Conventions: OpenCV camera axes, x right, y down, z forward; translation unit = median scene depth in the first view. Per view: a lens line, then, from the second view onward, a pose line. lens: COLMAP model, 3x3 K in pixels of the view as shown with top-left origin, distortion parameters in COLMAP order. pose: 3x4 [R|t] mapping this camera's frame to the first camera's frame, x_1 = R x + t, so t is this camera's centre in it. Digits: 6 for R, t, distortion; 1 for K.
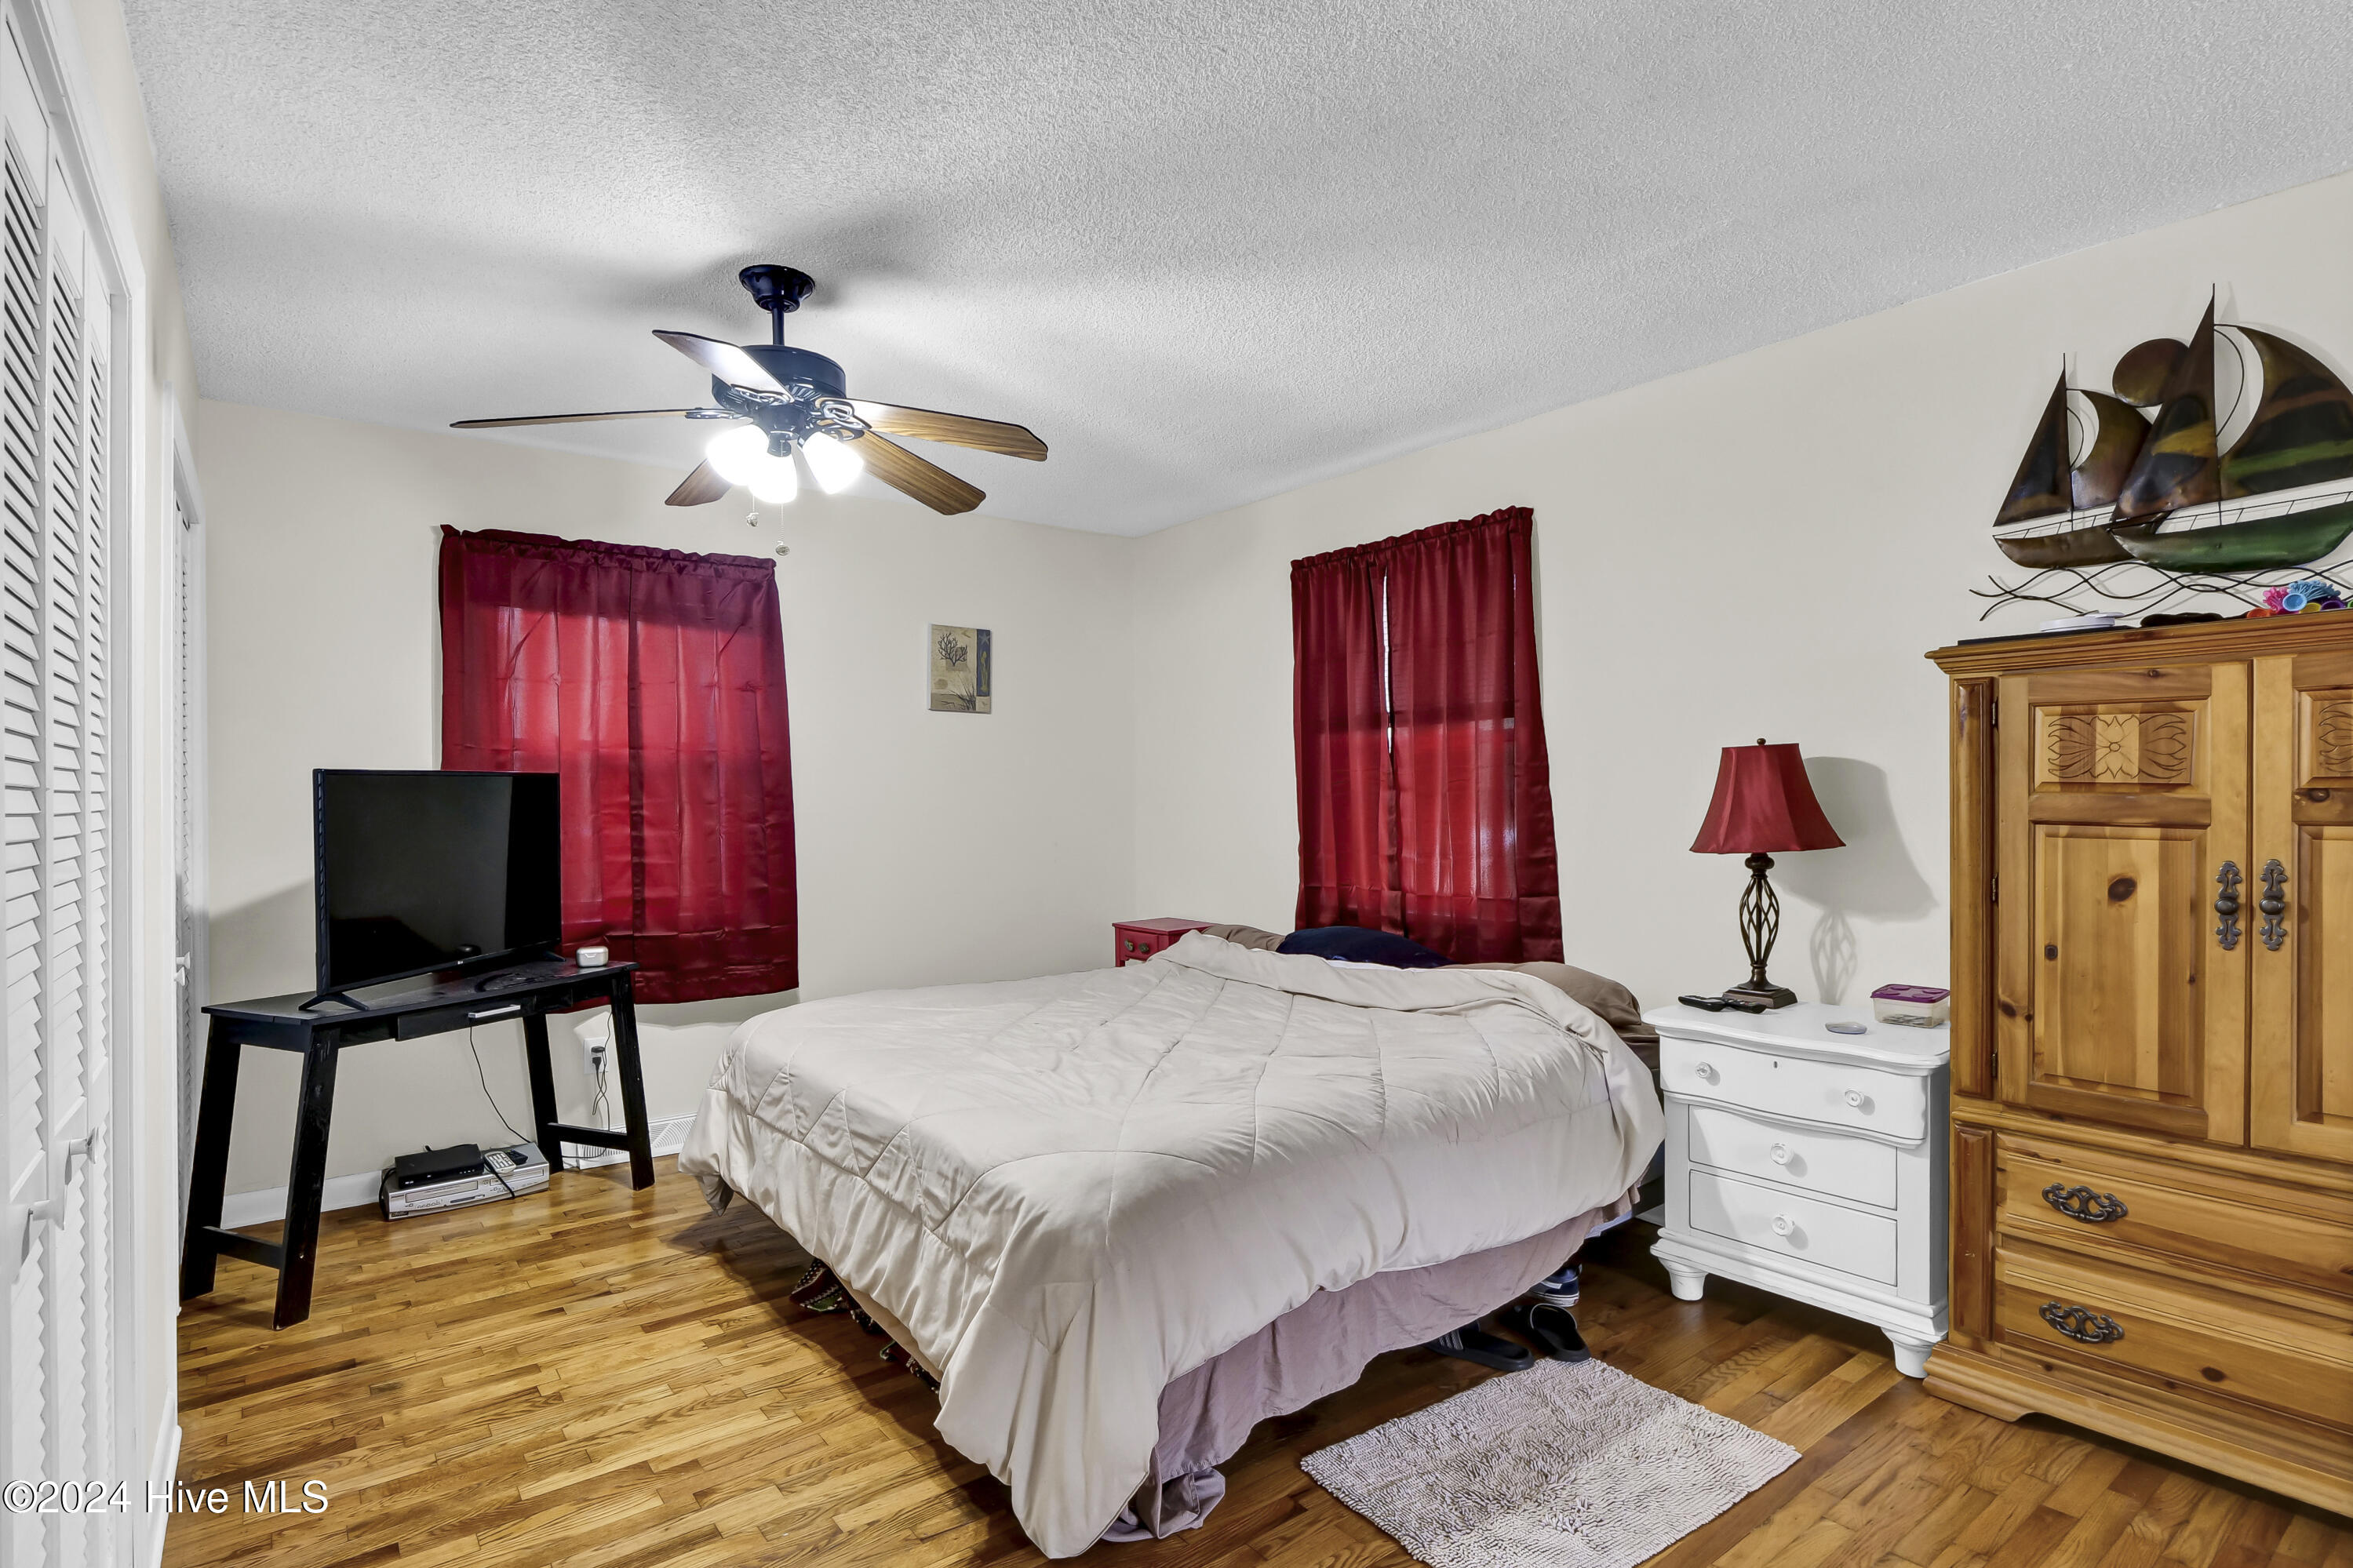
lens RADIAL K [[1199.8, 0, 1188.3], [0, 1199.8, 786.3], [0, 0, 1]] dist [-0.010992, -0.000139]
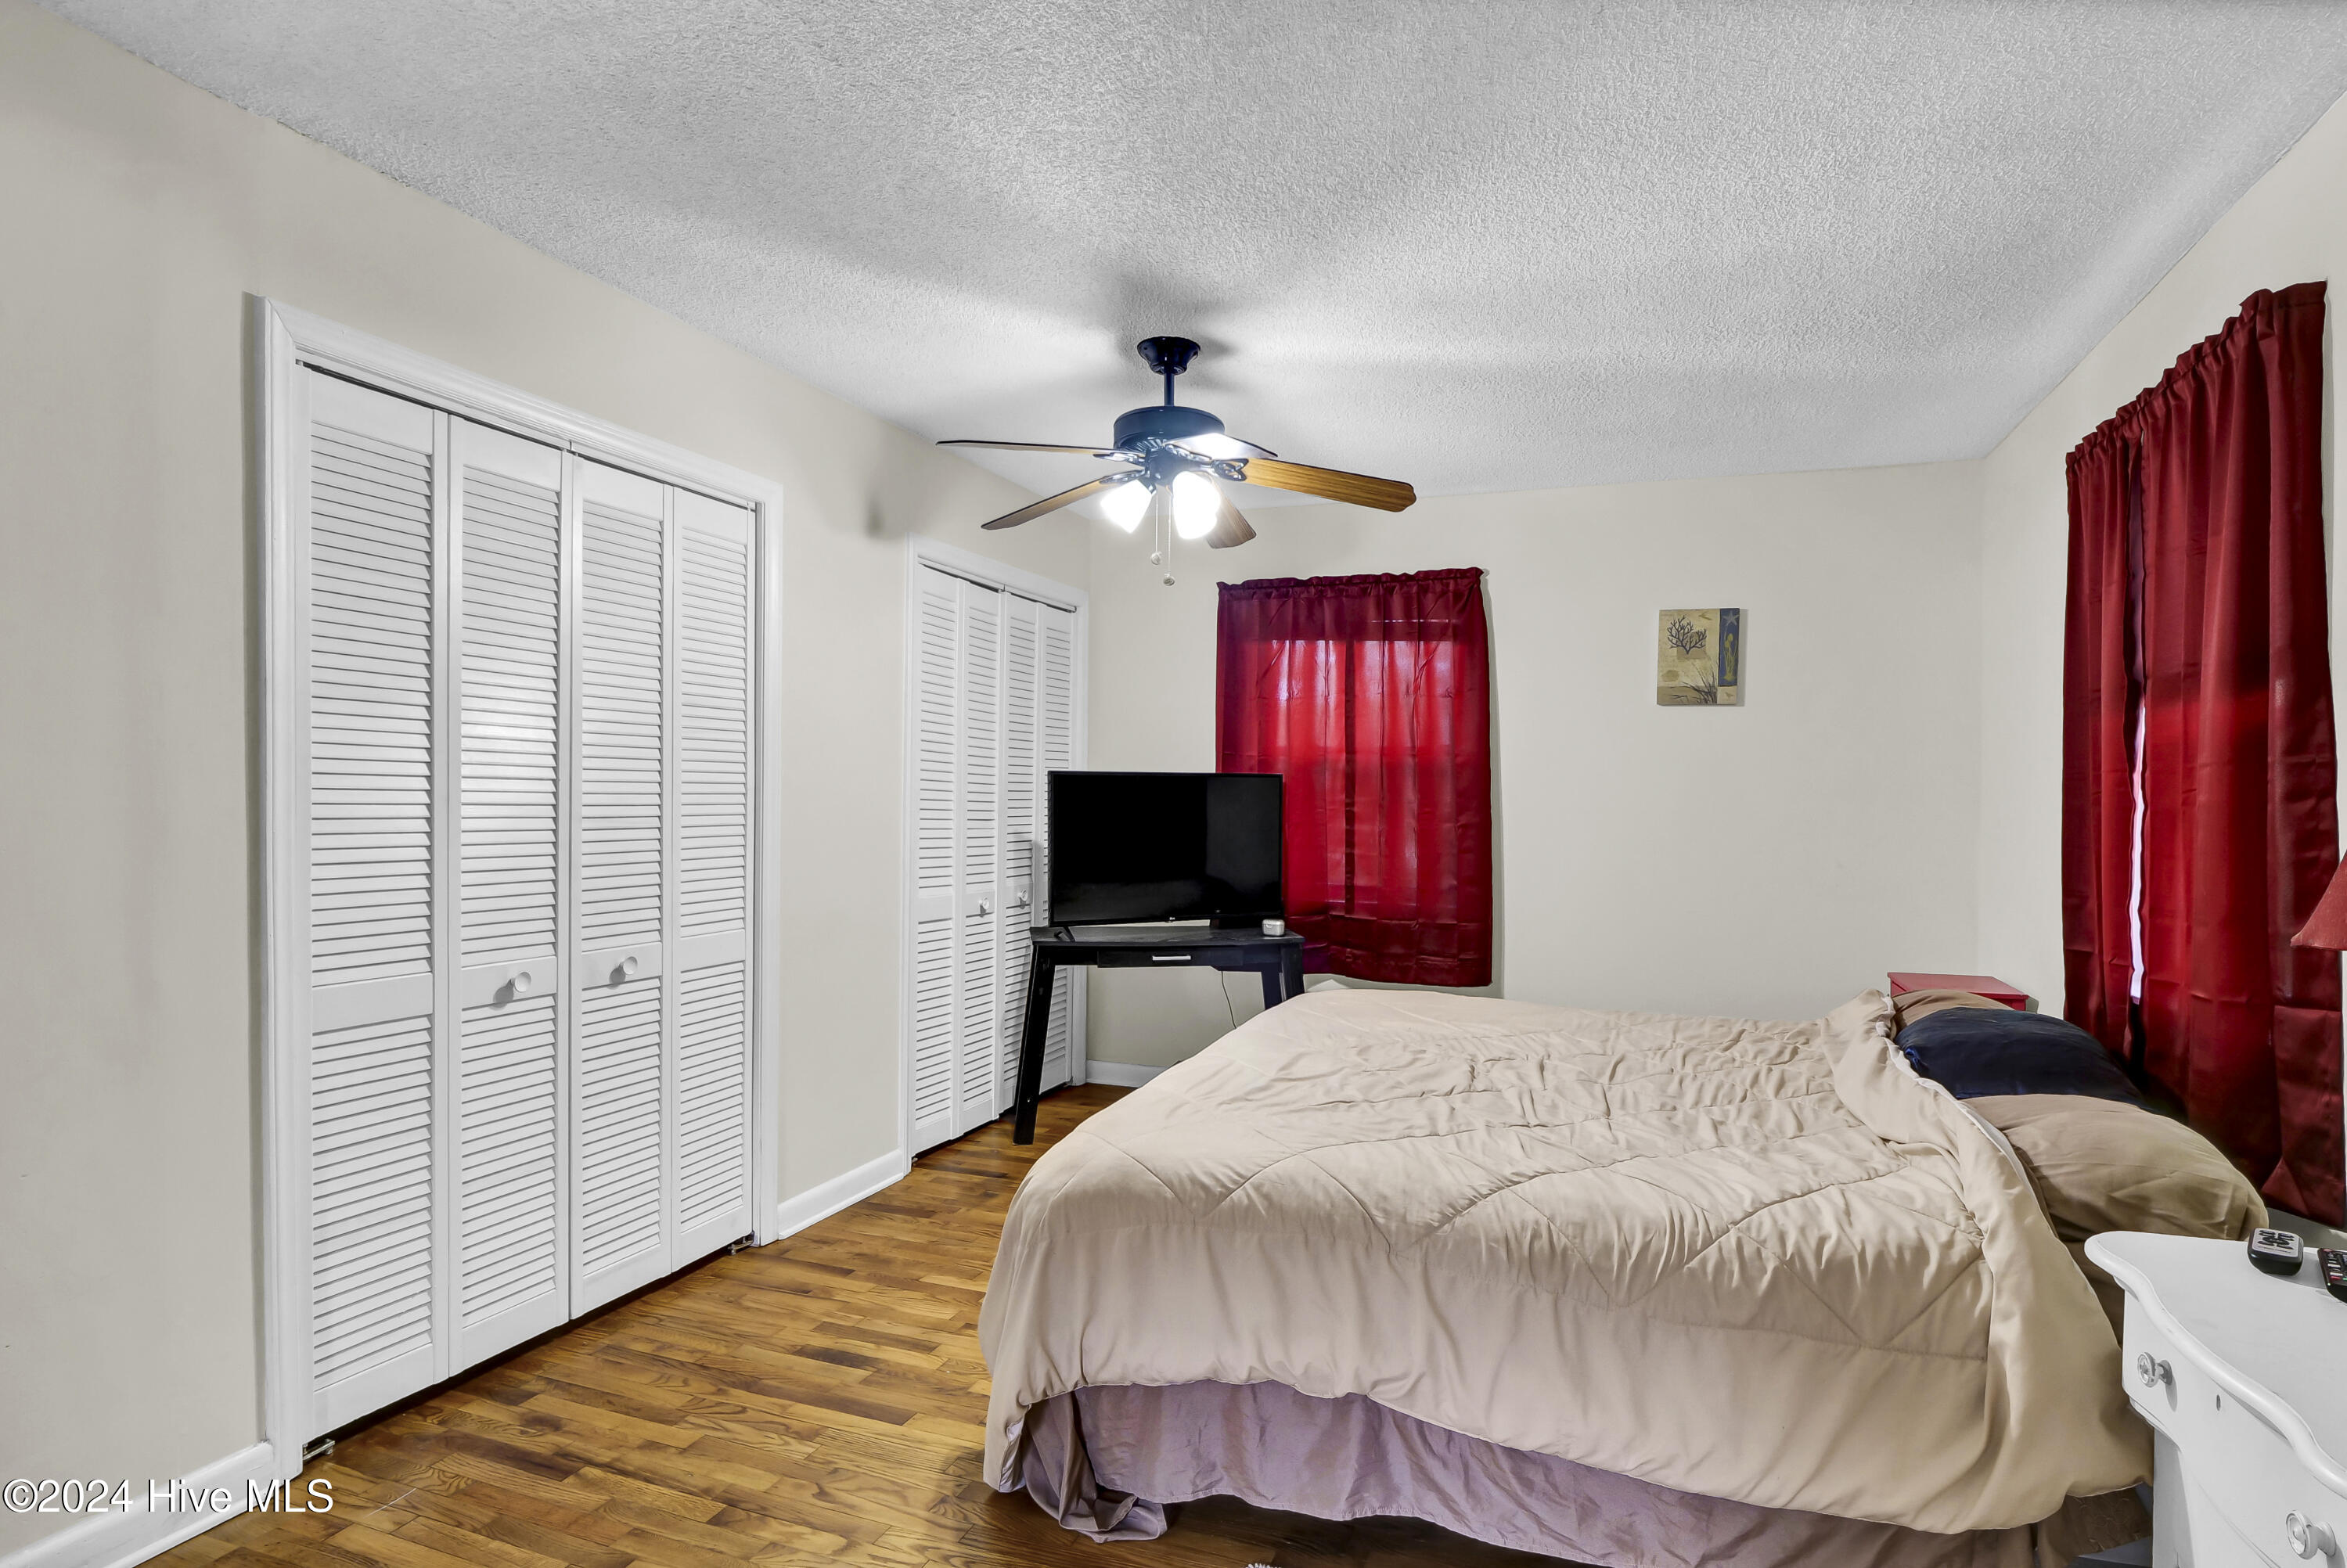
lens RADIAL K [[1196.8, 0, 1185.3], [0, 1196.8, 786.3], [0, 0, 1]] dist [-0.010992, -0.000139]
pose [[0.524552, 0.009965, -0.851320, 0.453597], [-0.011476, 0.999923, 0.004633, -0.003487], [0.851301, 0.007339, 0.524626, 0.281692]]
